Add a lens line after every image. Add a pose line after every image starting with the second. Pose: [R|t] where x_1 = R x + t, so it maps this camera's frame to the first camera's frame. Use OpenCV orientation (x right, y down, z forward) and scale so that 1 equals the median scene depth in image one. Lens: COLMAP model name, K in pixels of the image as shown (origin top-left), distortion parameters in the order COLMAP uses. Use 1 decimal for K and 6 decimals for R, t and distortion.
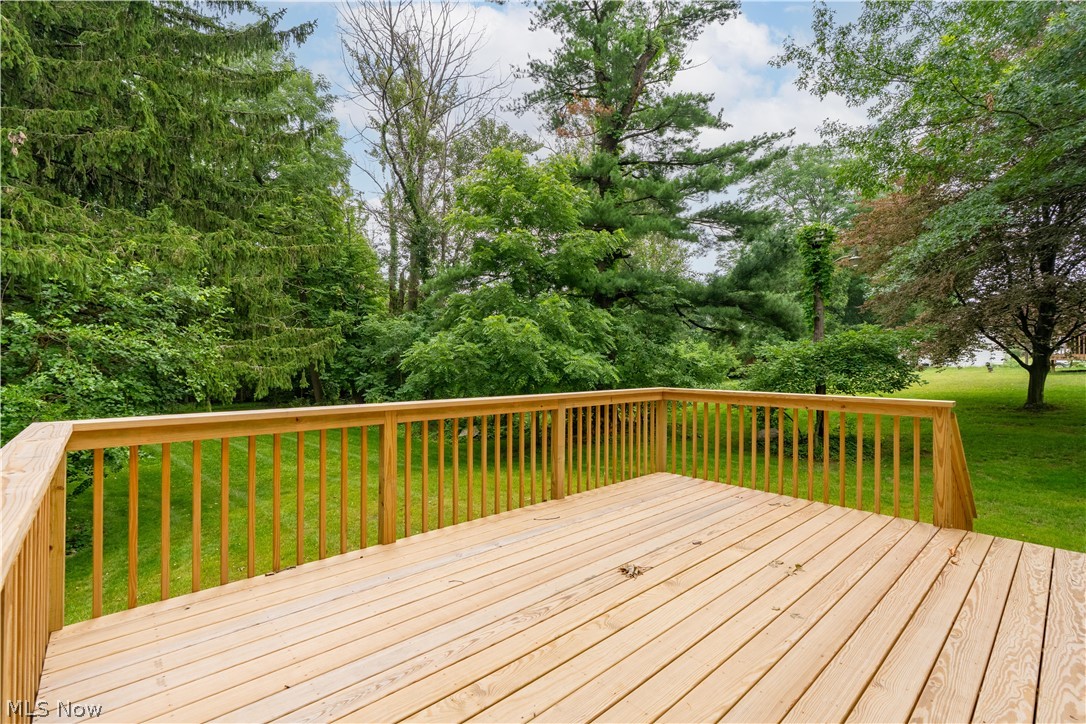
lens RADIAL K [[481.7, 0, 544.2], [0, 481.7, 361.7], [0, 0, 1]] dist [-0.004537, 0.002533]
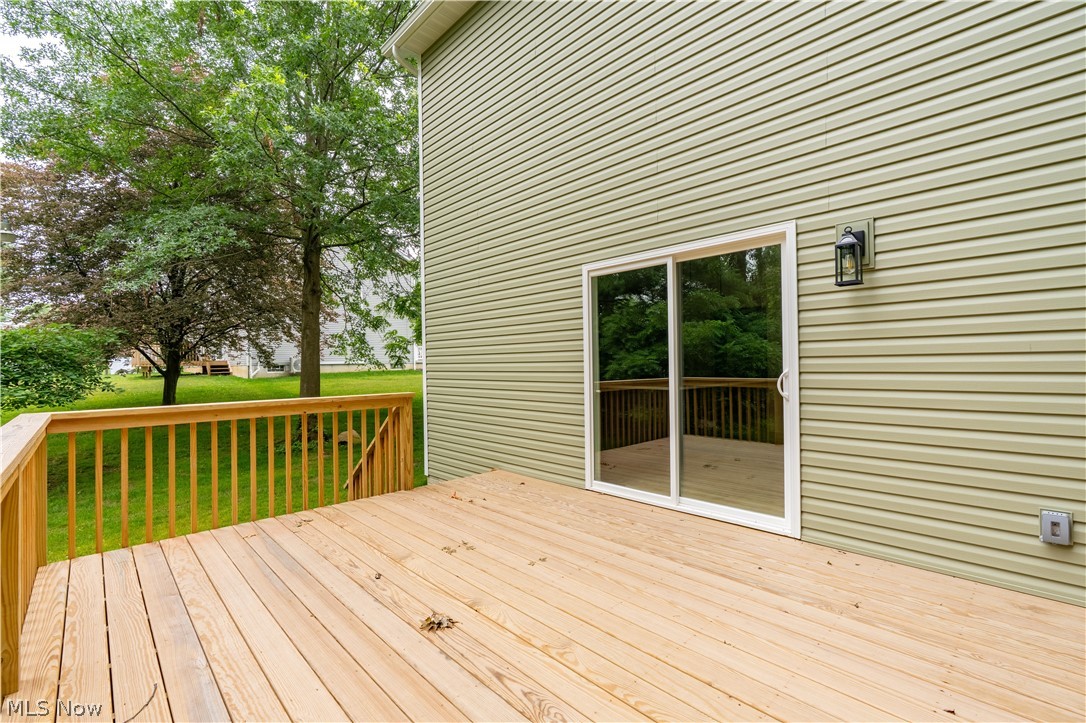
lens RADIAL K [[481.7, 0, 544.2], [0, 481.7, 360.3], [0, 0, 1]] dist [-0.004537, 0.002533]
pose [[-0.018365, 0.008470, 0.999795, -0.477587], [0.010470, 0.999911, -0.008278, 0.006299], [-0.999777, 0.010316, -0.018452, 0.640485]]
